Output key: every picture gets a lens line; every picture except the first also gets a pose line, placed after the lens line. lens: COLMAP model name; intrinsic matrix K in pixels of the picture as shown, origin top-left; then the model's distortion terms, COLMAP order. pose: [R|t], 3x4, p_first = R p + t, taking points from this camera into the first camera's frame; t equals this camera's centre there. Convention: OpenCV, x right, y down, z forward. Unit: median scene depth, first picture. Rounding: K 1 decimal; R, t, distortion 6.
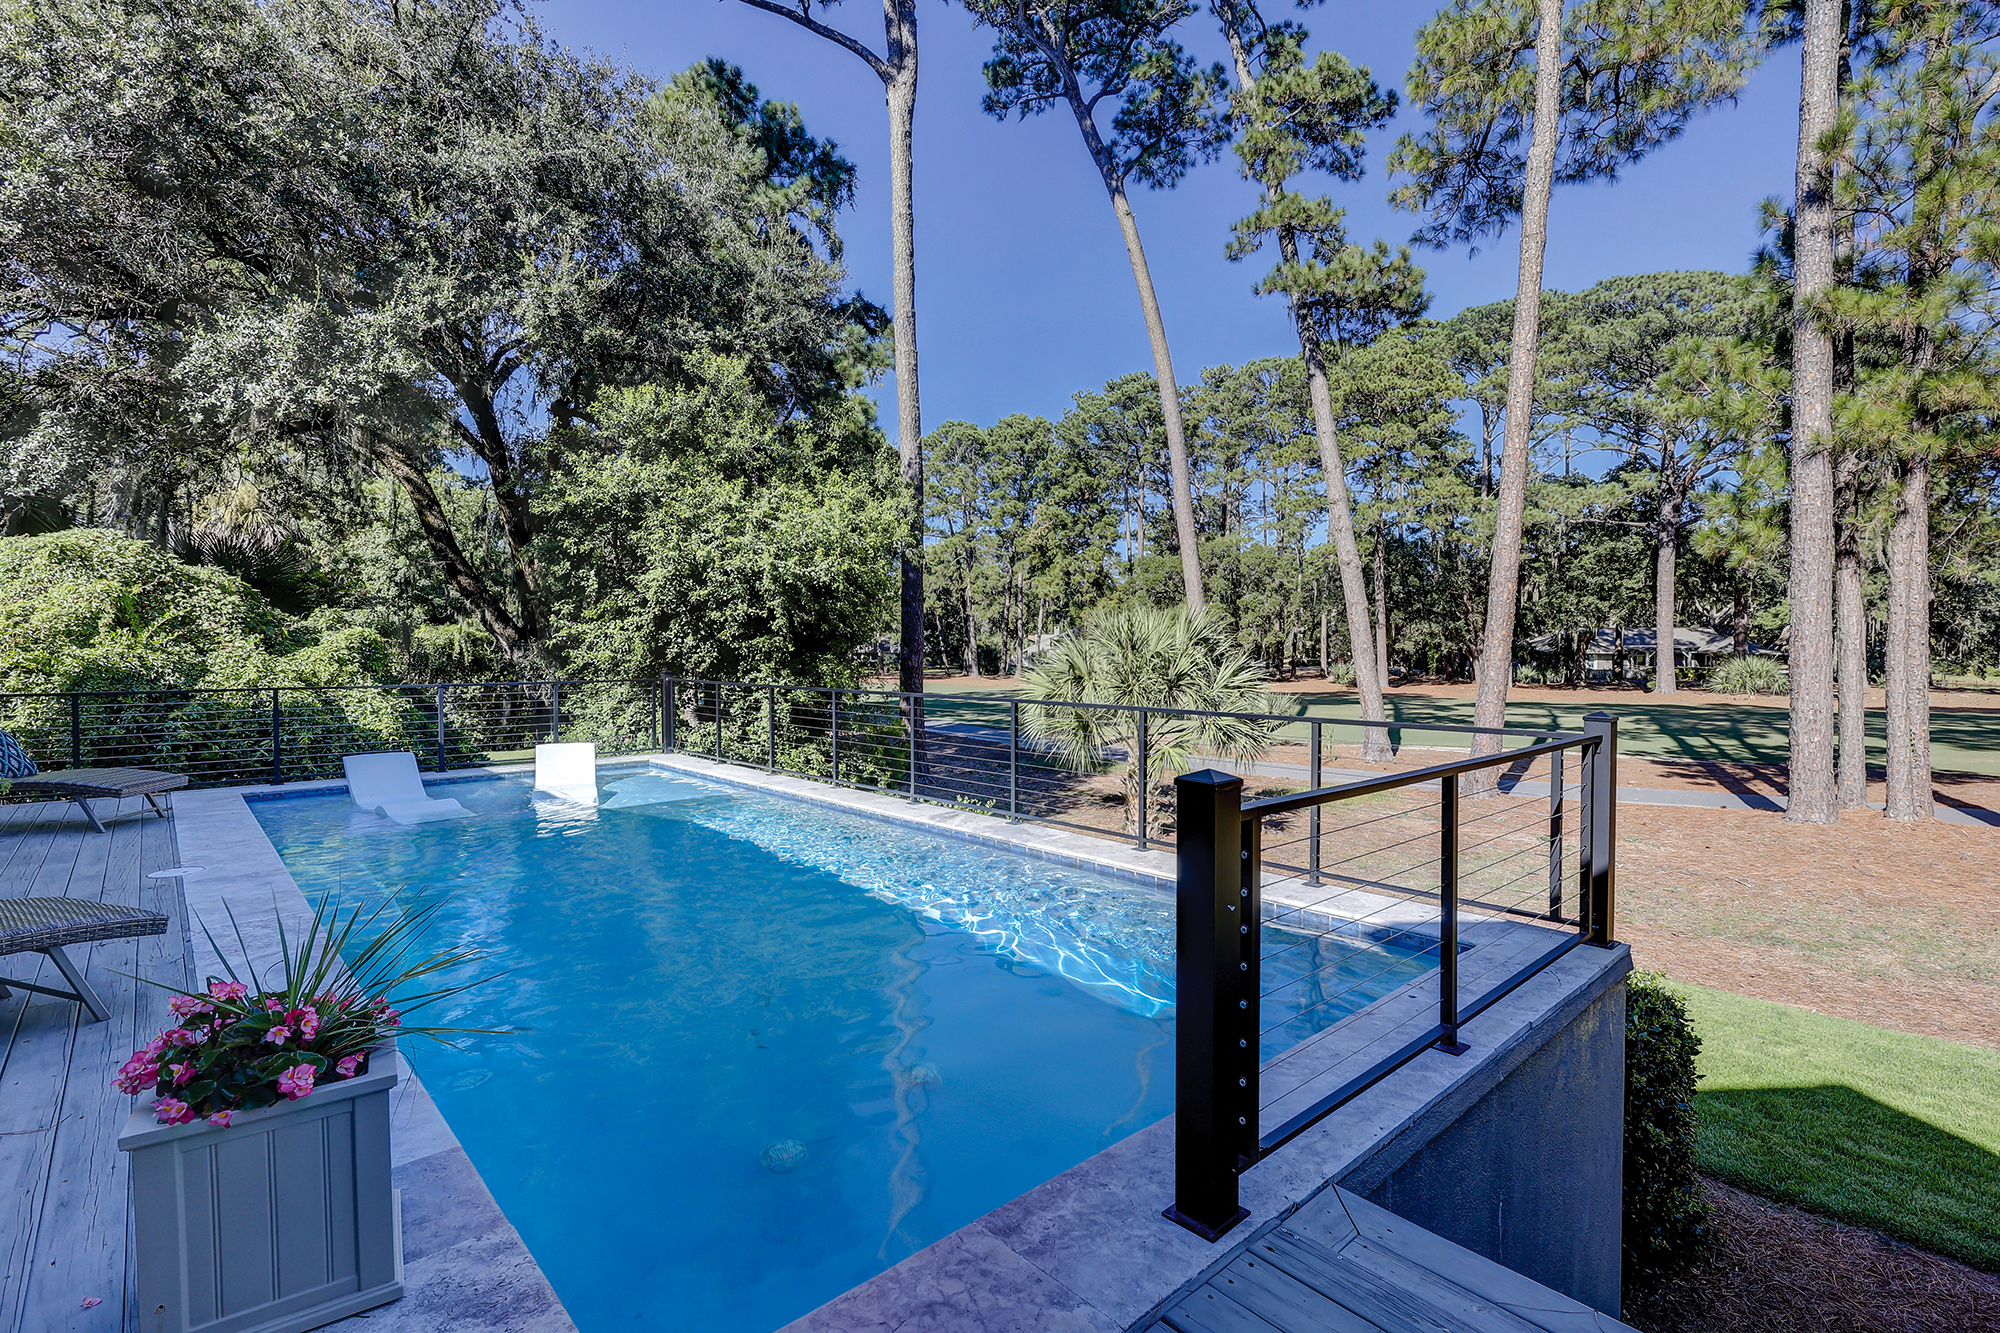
lens RADIAL K [[926.8, 0, 999.7], [0, 926.8, 649.4], [0, 0, 1]] dist [0.000028, 0.002462]
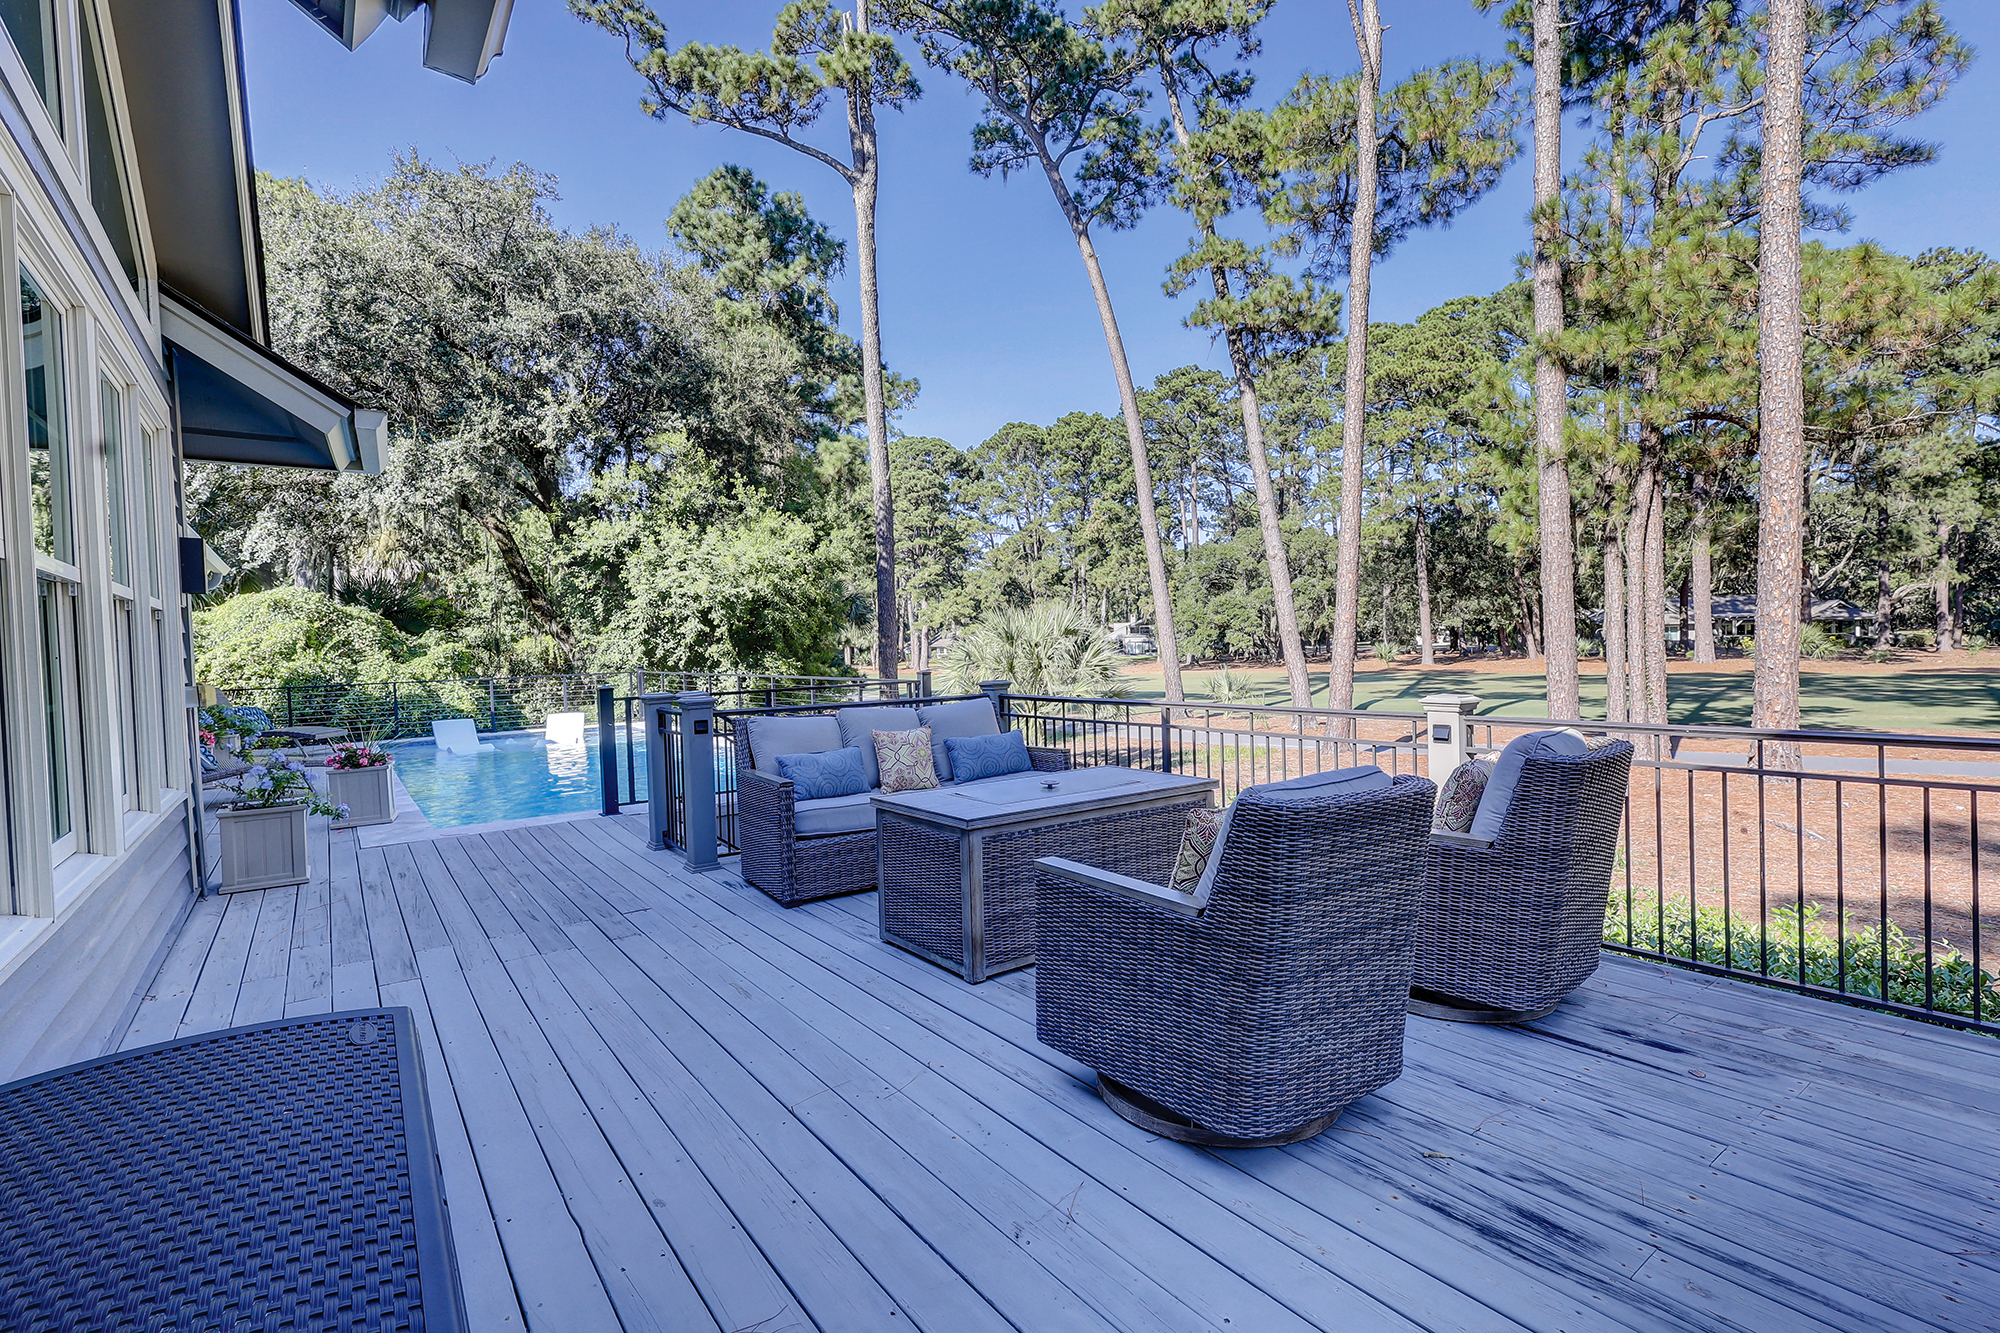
lens RADIAL K [[926.8, 0, 1001.3], [0, 926.8, 652.9], [0, 0, 1]] dist [0.000028, 0.002462]
pose [[0.992790, -0.030367, -0.115955, 0.177363], [0.032076, 0.999402, 0.012900, 0.000612], [0.115494, -0.016526, 0.993171, -0.188554]]
